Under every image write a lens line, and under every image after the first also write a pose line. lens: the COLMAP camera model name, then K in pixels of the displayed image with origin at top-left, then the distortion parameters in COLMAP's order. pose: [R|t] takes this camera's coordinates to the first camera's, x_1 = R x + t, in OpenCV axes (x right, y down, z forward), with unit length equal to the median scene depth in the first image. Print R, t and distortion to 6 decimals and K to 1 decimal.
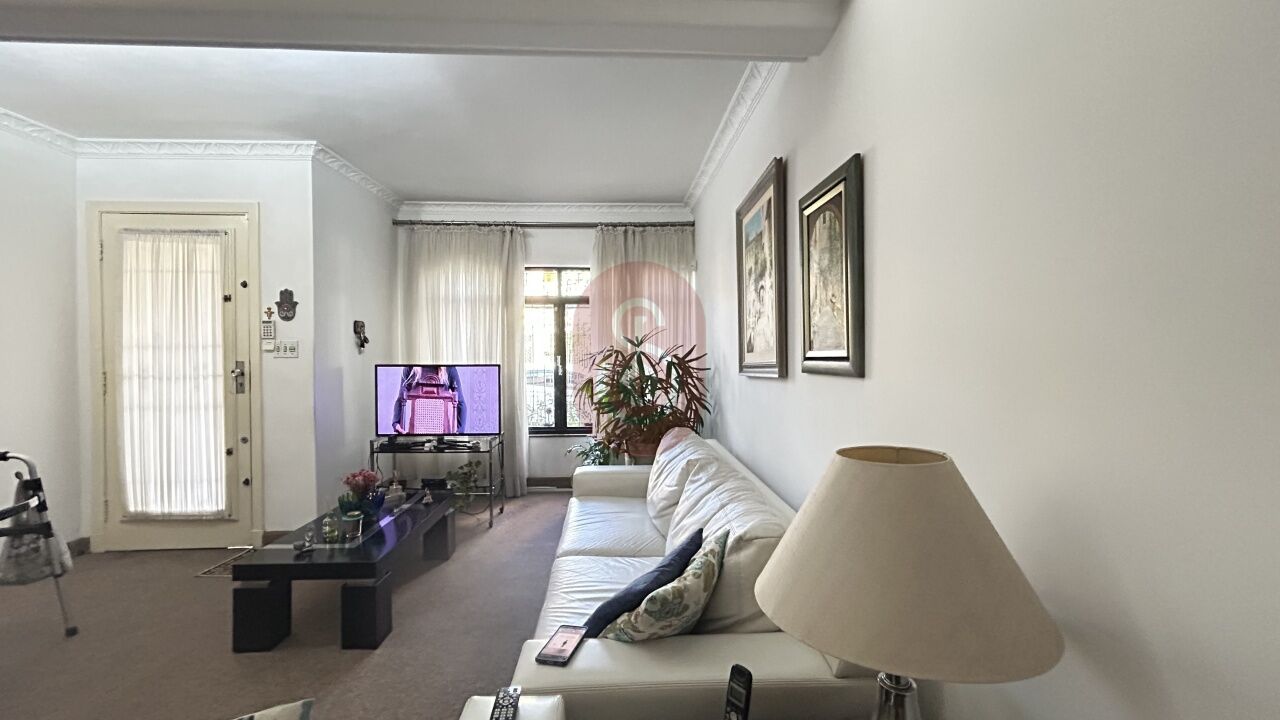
lens RADIAL K [[521.0, 0, 640.3], [0, 521.0, 359.8], [0, 0, 1]] dist [-0.001765, 0.001457]
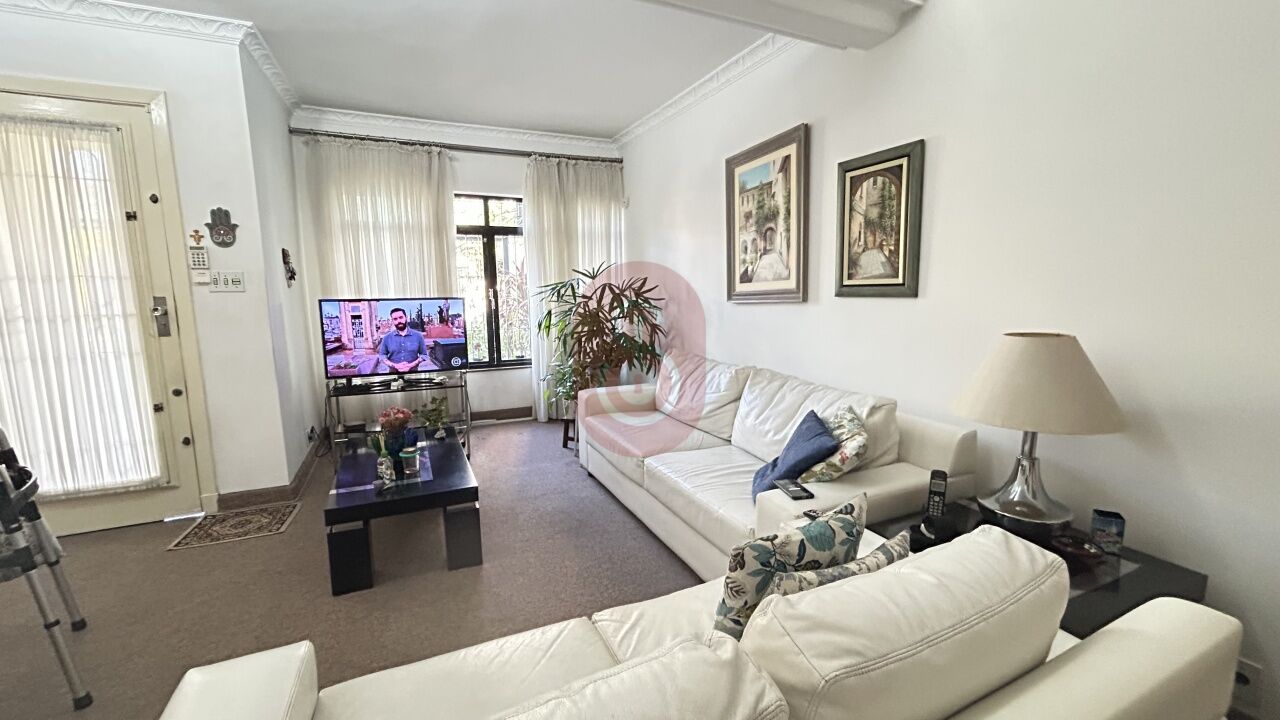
lens RADIAL K [[521.0, 0, 641.6], [0, 521.0, 360.3], [0, 0, 1]] dist [-0.001765, 0.001457]
pose [[0.924969, -0.059079, 0.375422, -0.392679], [0.011601, 0.991772, 0.127491, 0.006152], [-0.379865, -0.113570, 0.918044, -0.037913]]
